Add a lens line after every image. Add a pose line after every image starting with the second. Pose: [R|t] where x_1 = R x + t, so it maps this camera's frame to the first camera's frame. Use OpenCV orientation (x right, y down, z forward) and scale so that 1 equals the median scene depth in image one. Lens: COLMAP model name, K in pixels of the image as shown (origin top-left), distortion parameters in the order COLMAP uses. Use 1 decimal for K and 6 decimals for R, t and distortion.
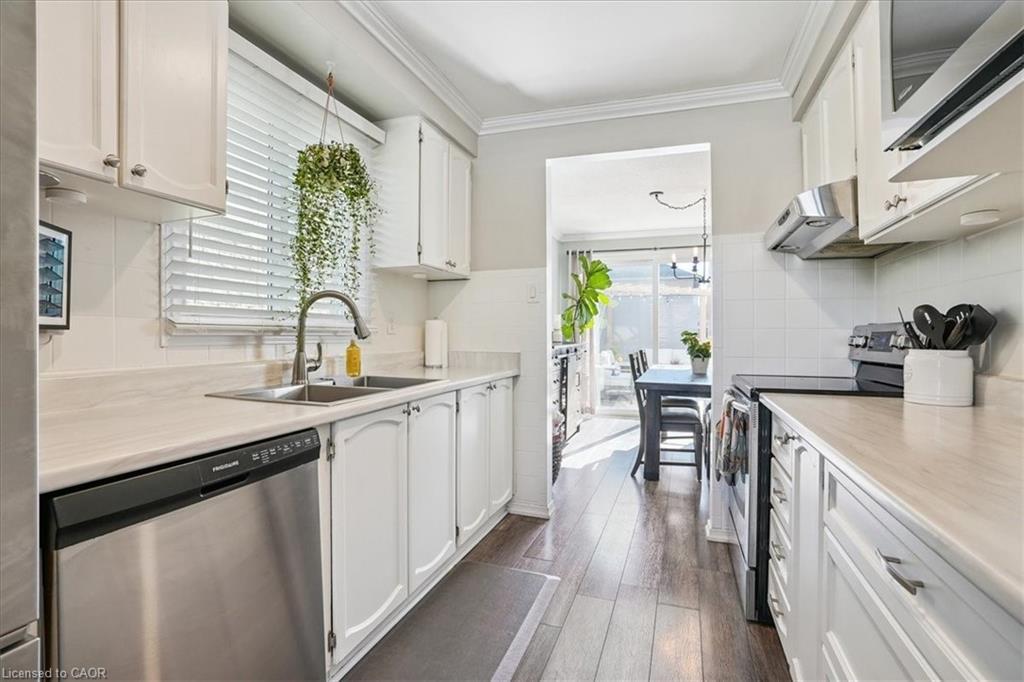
lens RADIAL K [[480.3, 0, 511.4], [0, 480.3, 335.7], [0, 0, 1]] dist [-0.052680, 0.018117]
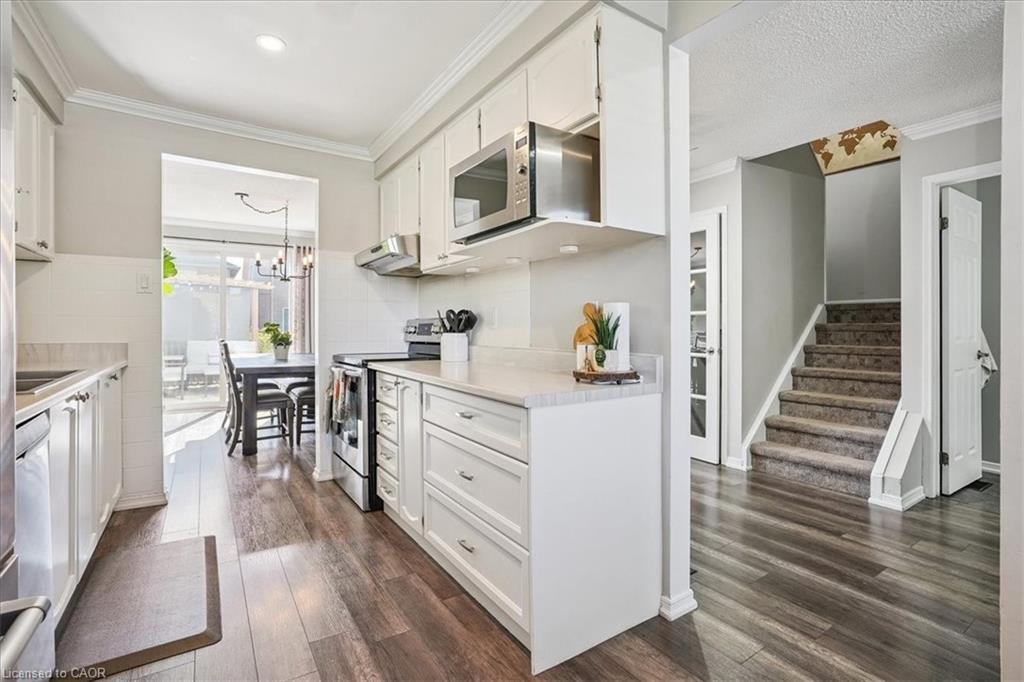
lens RADIAL K [[480.3, 0, 512.4], [0, 480.3, 323.8], [0, 0, 1]] dist [-0.052680, 0.018117]
pose [[0.598516, 0.004775, 0.801097, -0.354841], [0.001275, 0.999975, -0.006913, 0.004702], [-0.801110, 0.005159, 0.598495, -0.252355]]
